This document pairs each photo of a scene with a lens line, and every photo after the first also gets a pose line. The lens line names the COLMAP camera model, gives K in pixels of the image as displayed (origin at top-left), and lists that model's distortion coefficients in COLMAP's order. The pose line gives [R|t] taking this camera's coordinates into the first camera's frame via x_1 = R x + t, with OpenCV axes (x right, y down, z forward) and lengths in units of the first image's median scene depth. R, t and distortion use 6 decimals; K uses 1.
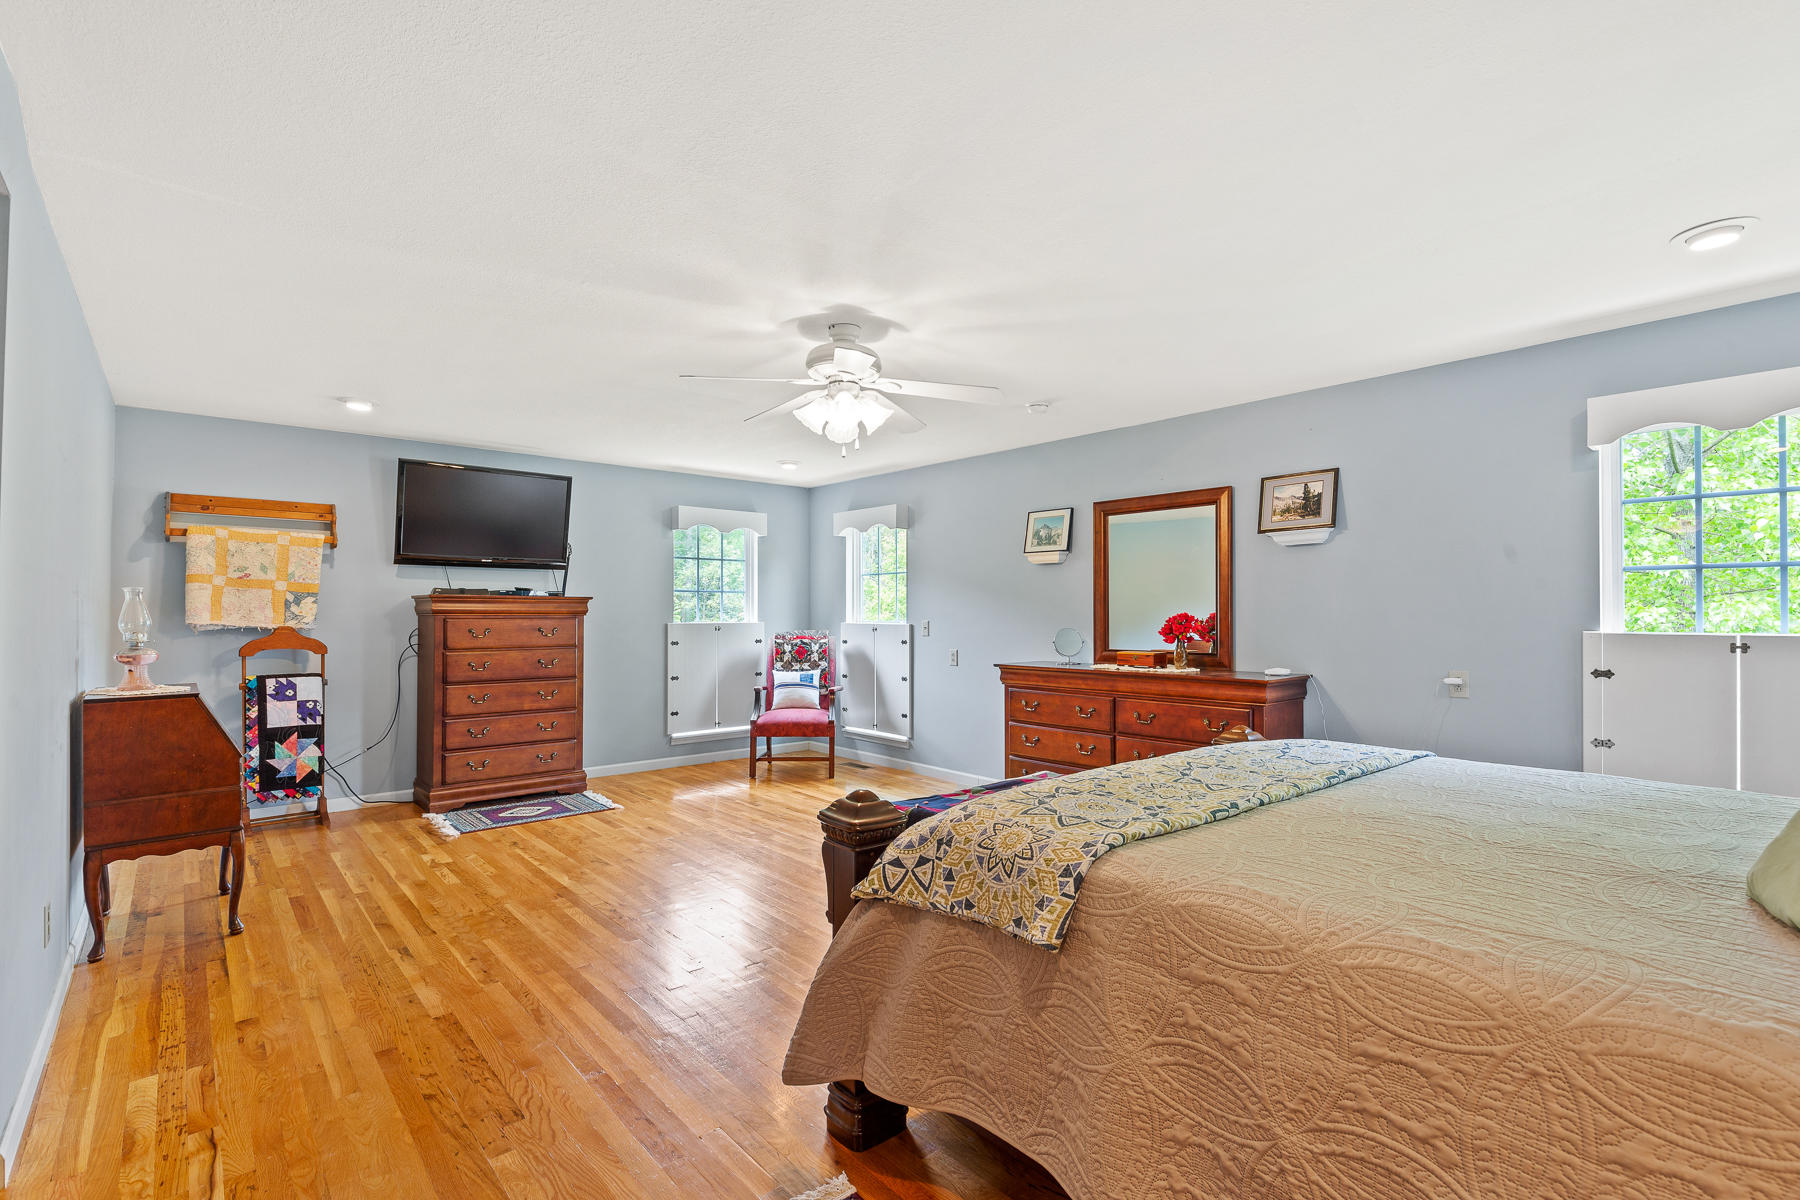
lens RADIAL K [[830.8, 0, 899.9], [0, 830.8, 607.7], [0, 0, 1]] dist [-0.000819, -0.000018]
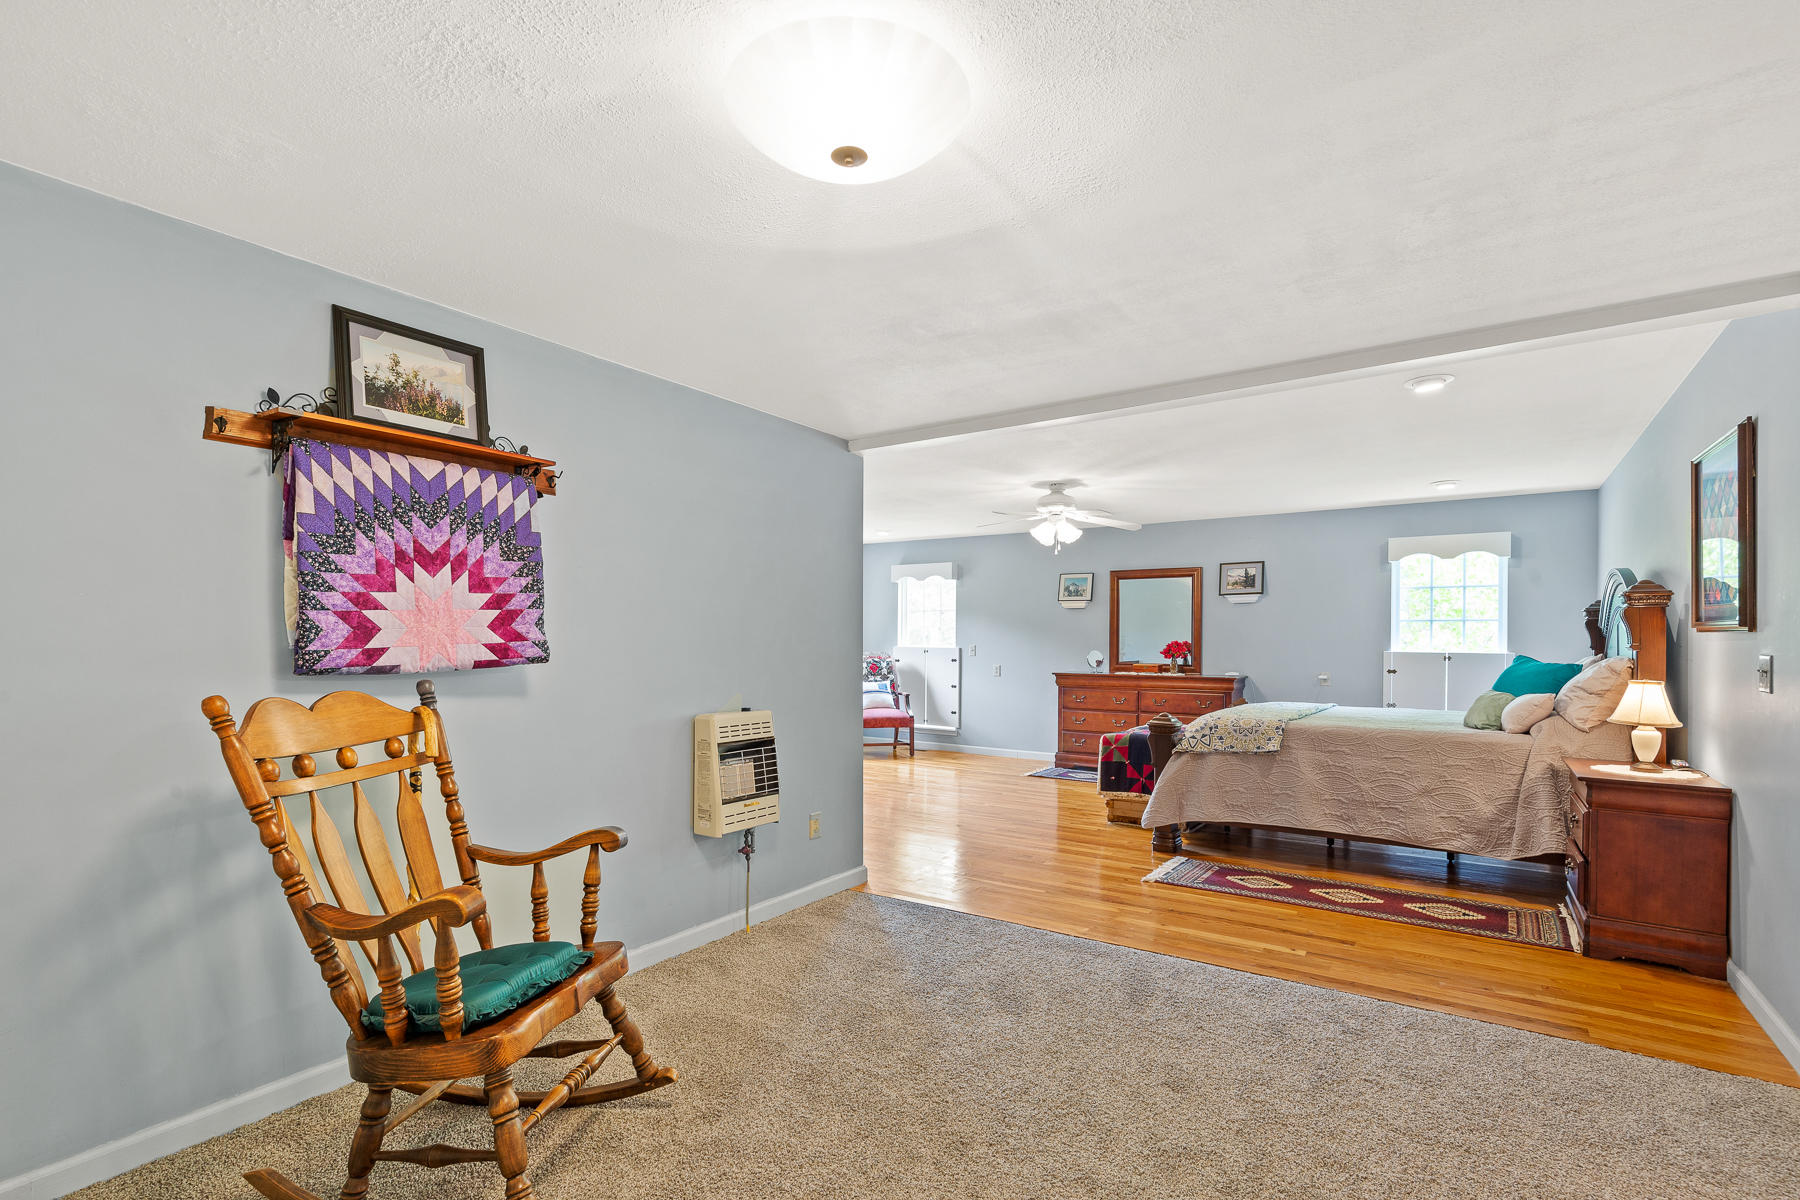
lens RADIAL K [[830.8, 0, 920.5], [0, 830.8, 640.1], [0, 0, 1]] dist [-0.000819, -0.000018]
pose [[0.967793, 0.005148, 0.251693, -0.519763], [-0.006909, 0.999957, 0.006112, -0.001393], [-0.251651, -0.007655, 0.967788, -0.451167]]
